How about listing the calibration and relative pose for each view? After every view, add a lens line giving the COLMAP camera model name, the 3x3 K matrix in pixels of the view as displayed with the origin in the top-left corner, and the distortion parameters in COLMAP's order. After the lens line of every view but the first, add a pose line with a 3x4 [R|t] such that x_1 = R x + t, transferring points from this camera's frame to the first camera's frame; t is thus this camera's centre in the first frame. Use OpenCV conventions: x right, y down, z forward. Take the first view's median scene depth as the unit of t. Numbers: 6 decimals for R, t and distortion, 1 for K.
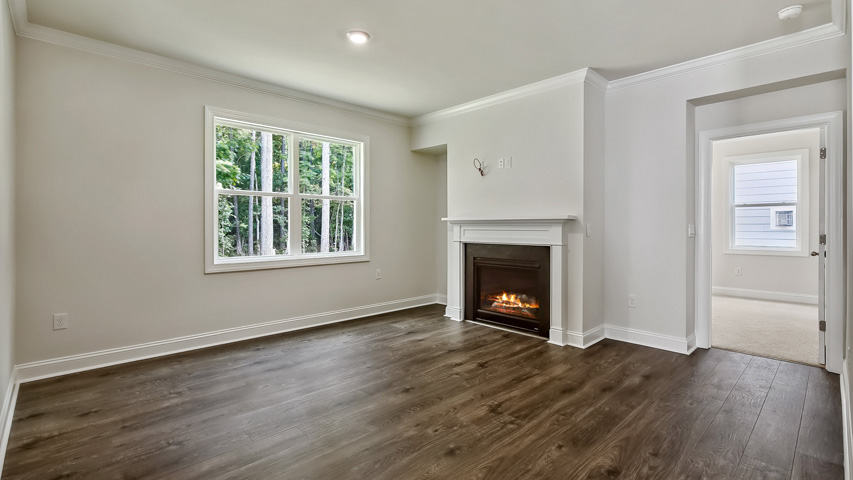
lens RADIAL K [[392.0, 0, 427.1], [0, 392.0, 233.4], [0, 0, 1]] dist [0.000494, 0.000296]
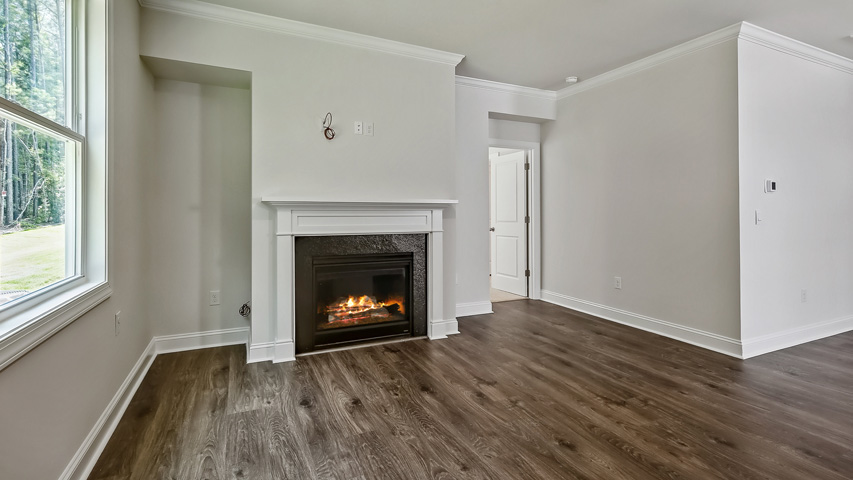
lens RADIAL K [[400.6, 0, 426.7], [0, 400.6, 214.5], [0, 0, 1]] dist [-0.000416, 0.000436]
pose [[0.298330, -0.020988, 0.954232, -0.656089], [0.000495, 0.999761, 0.021835, -0.036327], [-0.954463, -0.006041, 0.298269, 0.814085]]
